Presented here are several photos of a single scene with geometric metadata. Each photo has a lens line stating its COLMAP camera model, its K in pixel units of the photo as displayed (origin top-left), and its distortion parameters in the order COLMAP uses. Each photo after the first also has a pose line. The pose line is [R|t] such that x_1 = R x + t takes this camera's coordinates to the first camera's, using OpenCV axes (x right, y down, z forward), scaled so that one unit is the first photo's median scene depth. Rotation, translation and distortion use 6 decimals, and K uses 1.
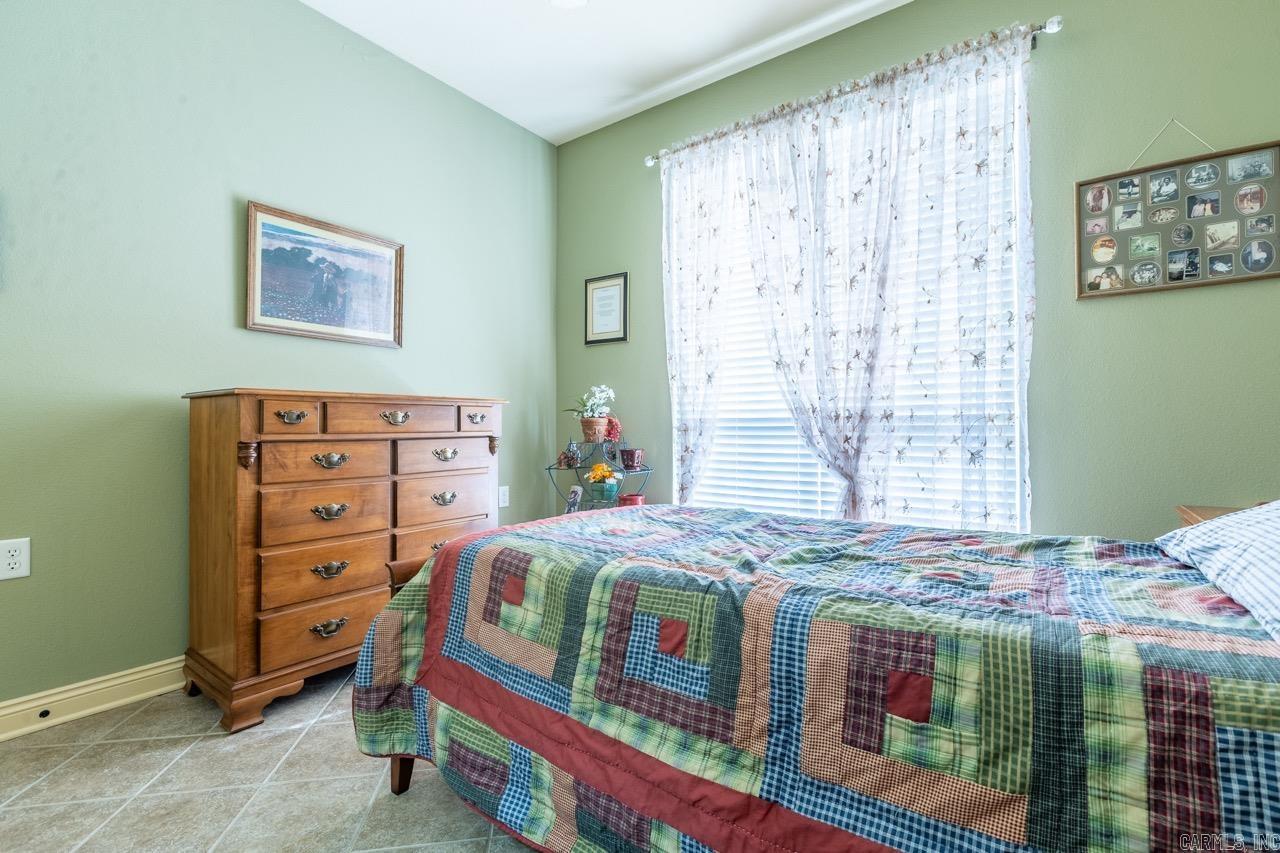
lens RADIAL K [[579.5, 0, 635.0], [0, 579.5, 426.5], [0, 0, 1]] dist [-0.002461, -0.000264]
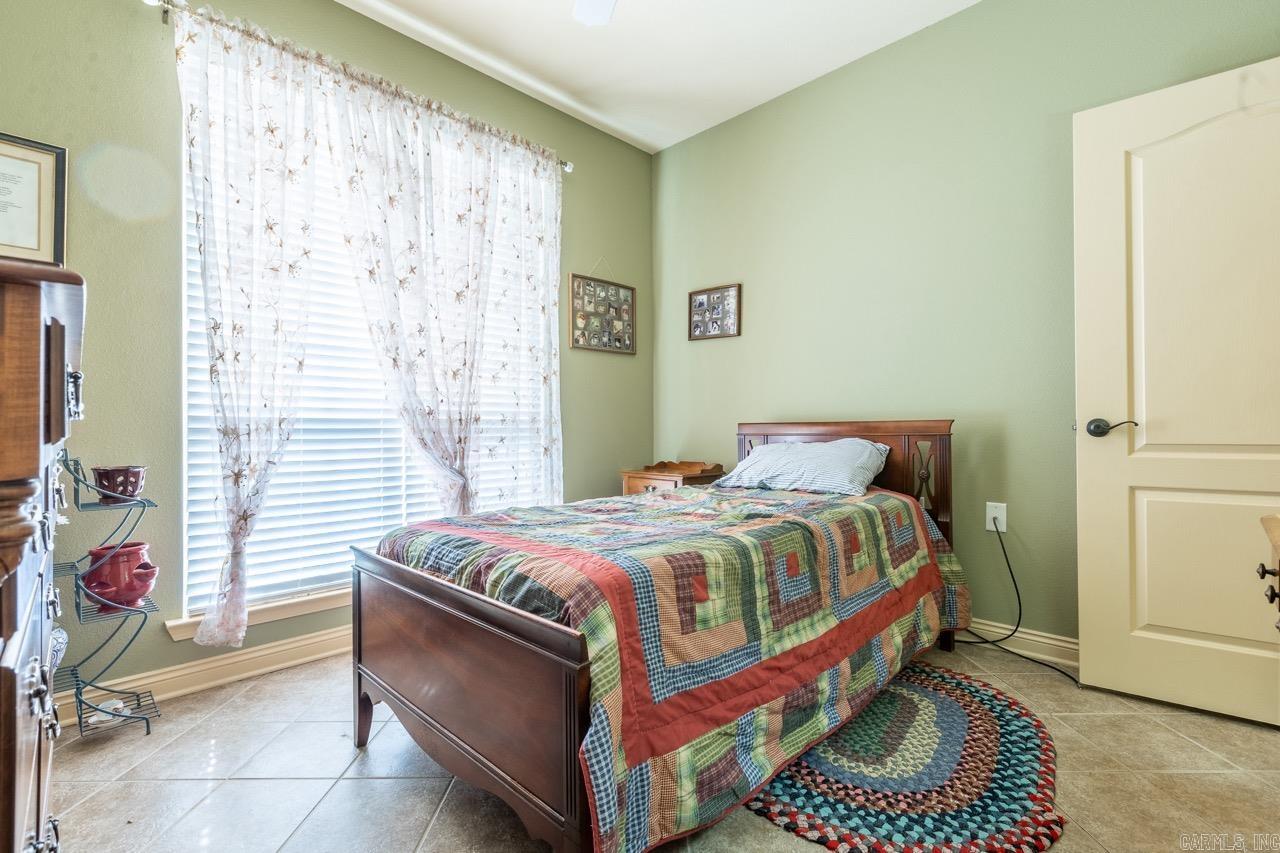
lens RADIAL K [[579.5, 0, 635.0], [0, 579.5, 426.5], [0, 0, 1]] dist [-0.002461, -0.000264]
pose [[0.143610, 0.006033, 0.989616, -0.794082], [0.002469, 0.999976, -0.006454, 0.004934], [-0.989631, 0.003370, 0.143592, 0.628526]]
